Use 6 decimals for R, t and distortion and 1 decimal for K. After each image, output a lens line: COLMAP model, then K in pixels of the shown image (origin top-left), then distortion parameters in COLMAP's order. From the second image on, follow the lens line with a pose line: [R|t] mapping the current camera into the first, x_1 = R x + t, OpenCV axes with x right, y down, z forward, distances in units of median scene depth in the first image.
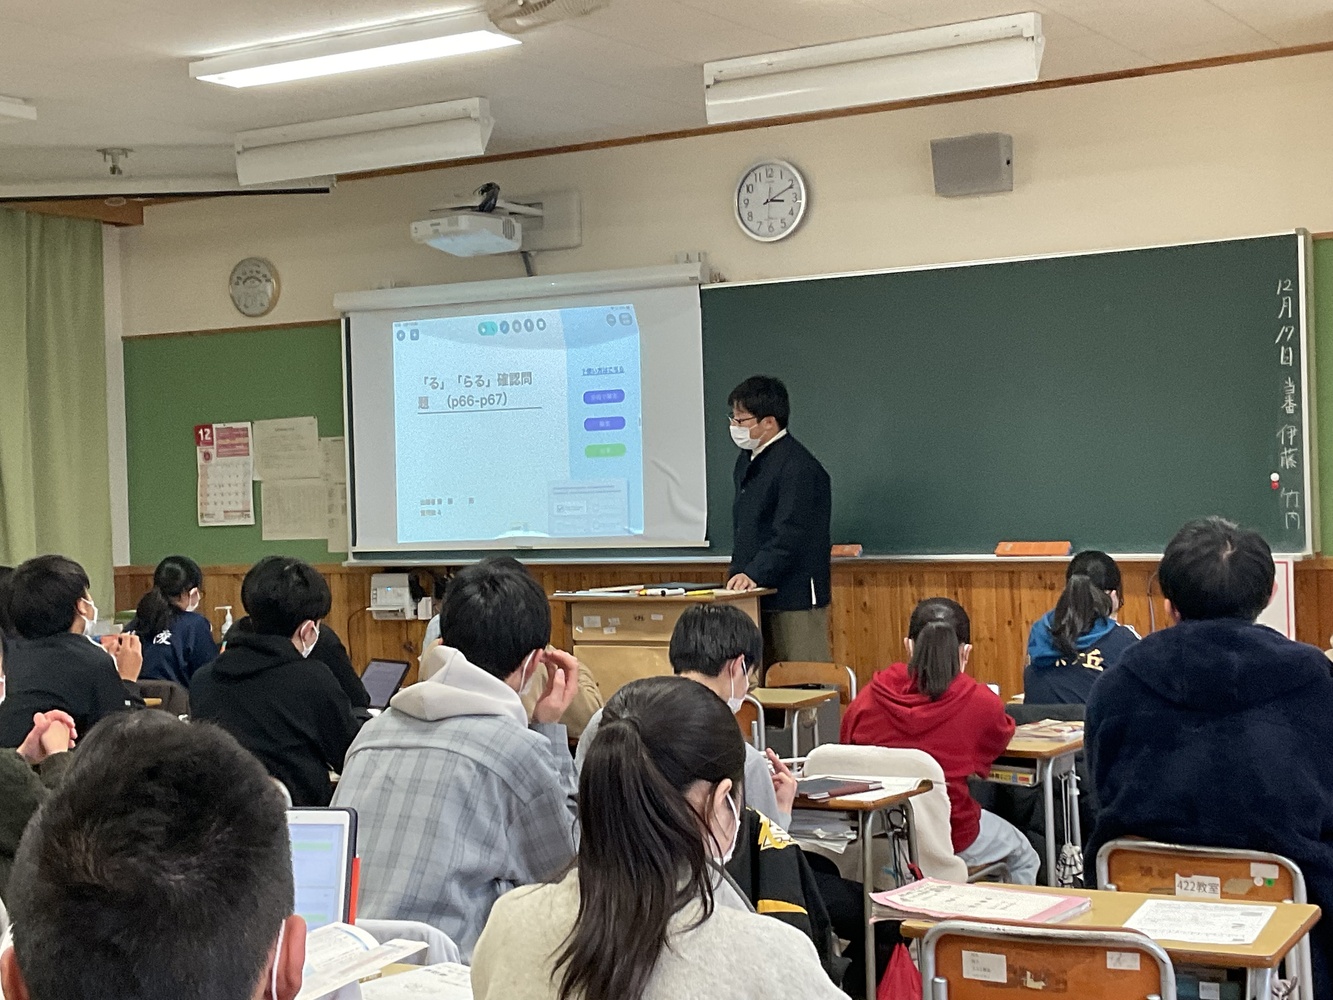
lens RADIAL K [[2095.8, 0, 657.5], [0, 2095.8, 500.9], [0, 0, 1]] dist [0.093841, 0.000000]
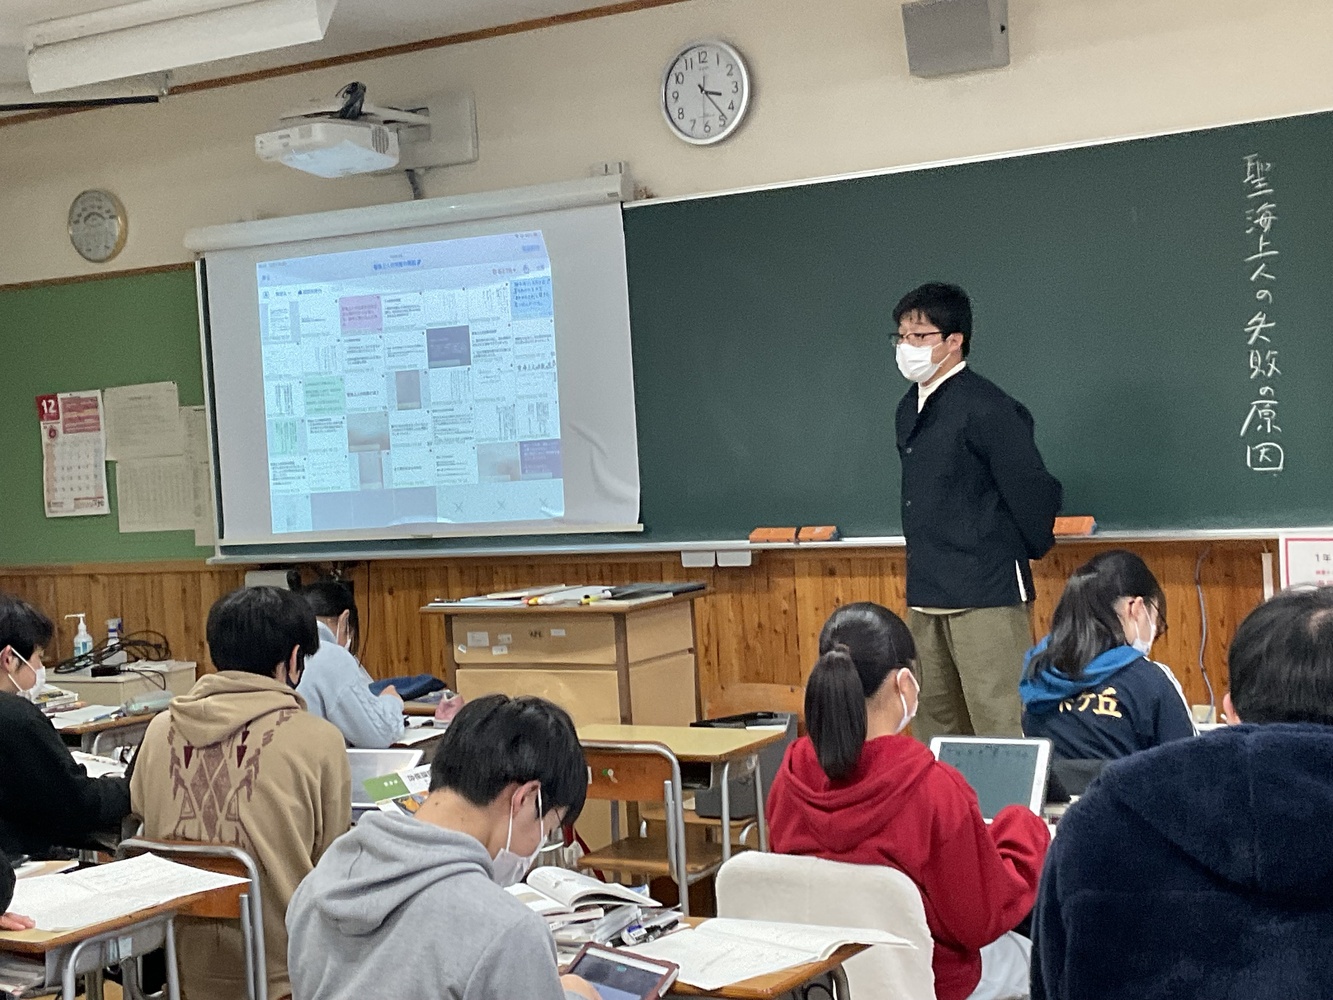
lens RADIAL K [[2125.0, 0, 654.2], [0, 2125.0, 497.7], [0, 0, 1]] dist [0.092355, 0.000000]
pose [[0.999303, -0.030124, -0.022053, 0.047051], [0.030664, 0.999228, 0.024561, -0.010711], [0.021296, -0.025220, 0.999455, 0.191074]]
